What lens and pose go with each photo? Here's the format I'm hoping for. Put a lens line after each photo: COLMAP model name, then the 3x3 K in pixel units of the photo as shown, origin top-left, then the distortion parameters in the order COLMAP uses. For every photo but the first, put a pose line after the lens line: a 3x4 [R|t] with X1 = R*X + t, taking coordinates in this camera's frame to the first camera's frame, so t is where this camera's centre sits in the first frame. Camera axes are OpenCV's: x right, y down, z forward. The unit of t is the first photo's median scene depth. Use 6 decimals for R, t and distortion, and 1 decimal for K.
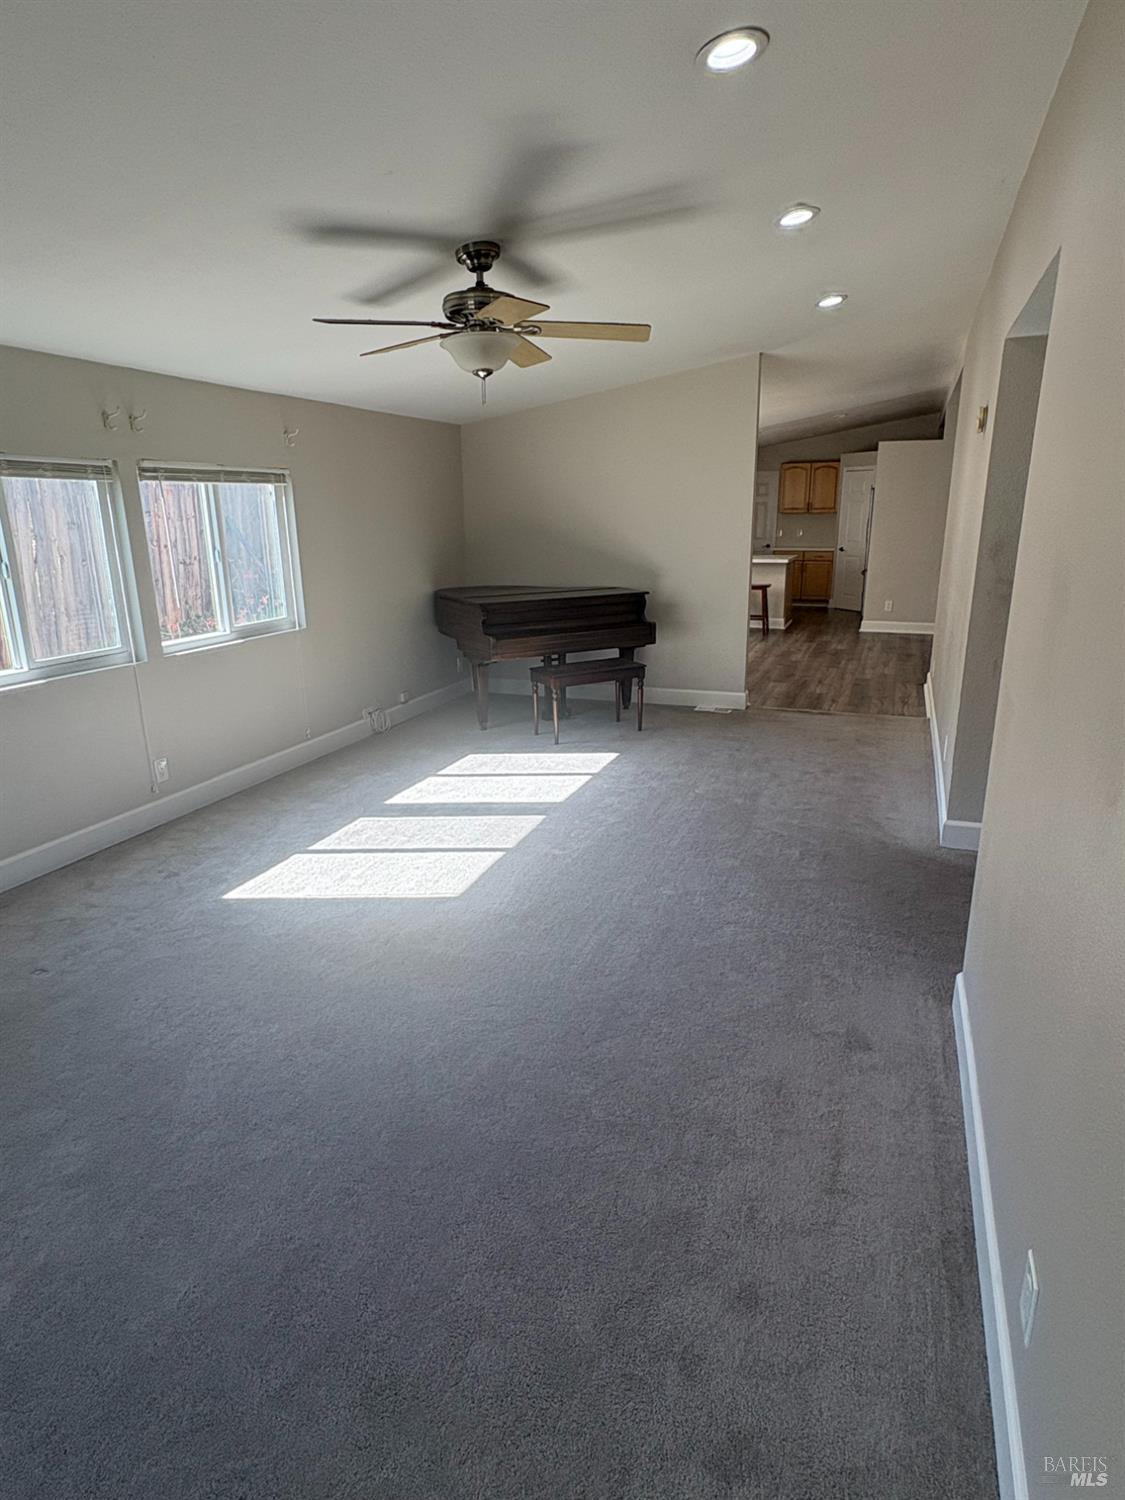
lens RADIAL K [[847.6, 0, 562.9], [0, 847.6, 743.0], [0, 0, 1]] dist [0.004754, 0.000003]
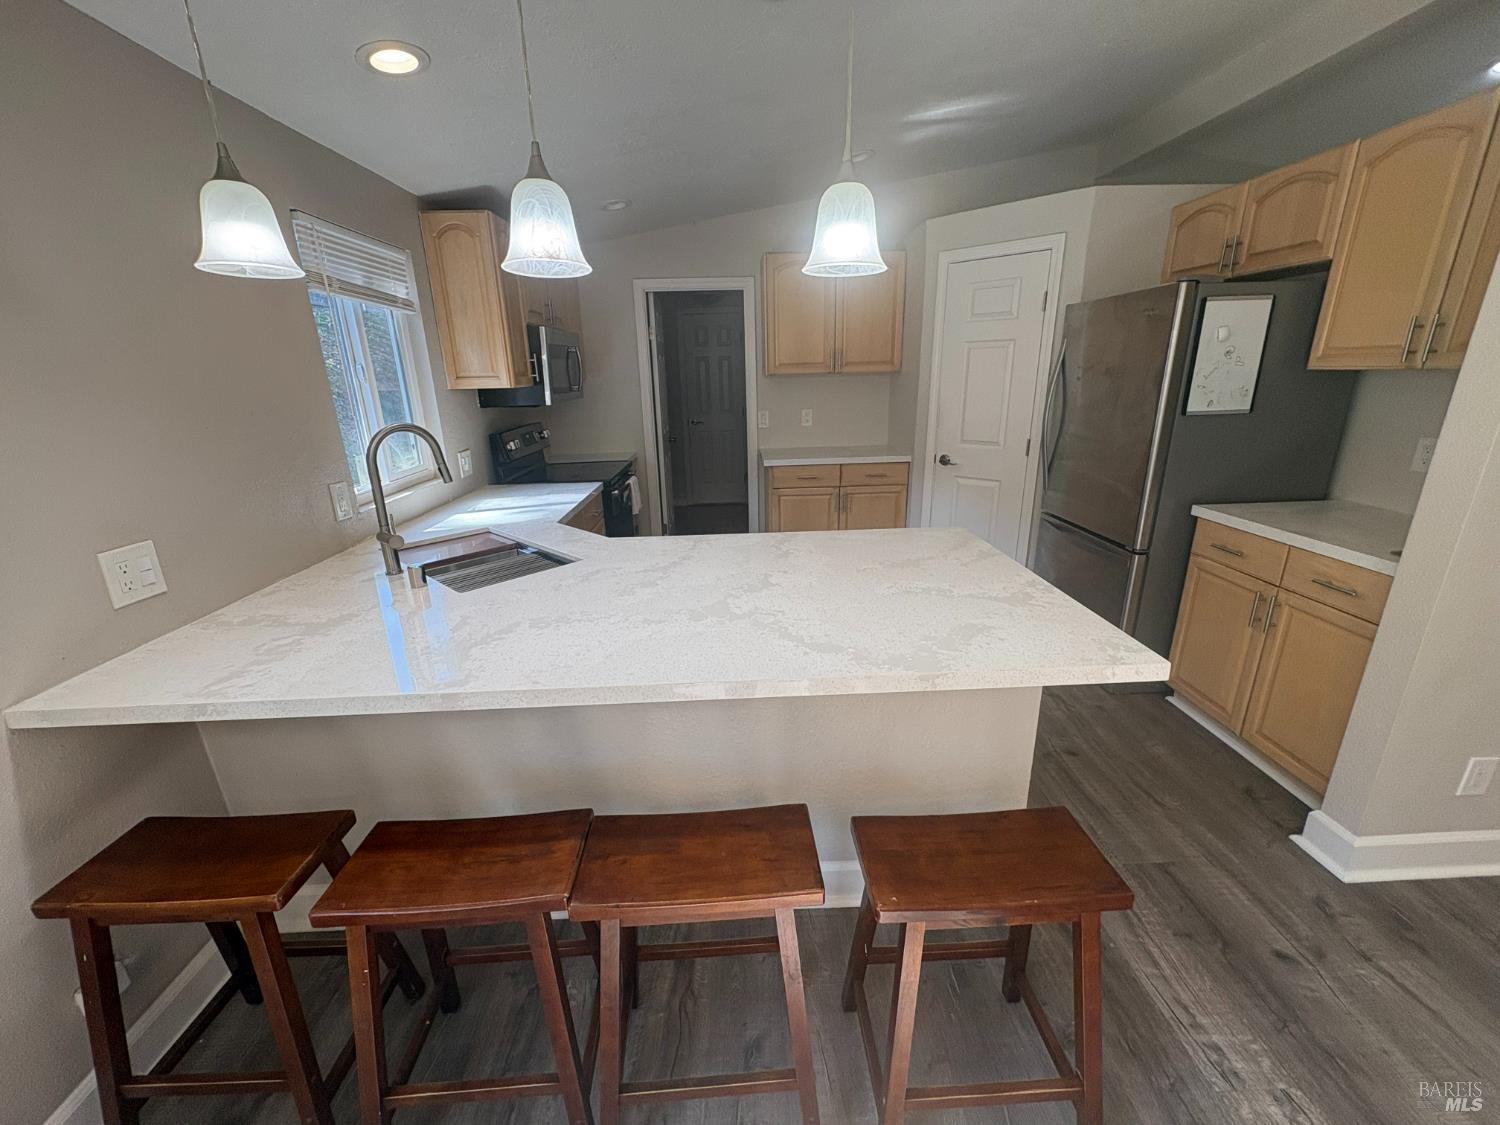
lens RADIAL K [[597.6, 0, 749.2], [0, 597.6, 560.9], [0, 0, 1]] dist [0.000729, -0.000022]
pose [[0.922184, -0.133516, 0.362974, 0.097872], [0.125973, 0.991036, 0.044491, -0.152476], [-0.365660, 0.004696, 0.930736, 0.569722]]
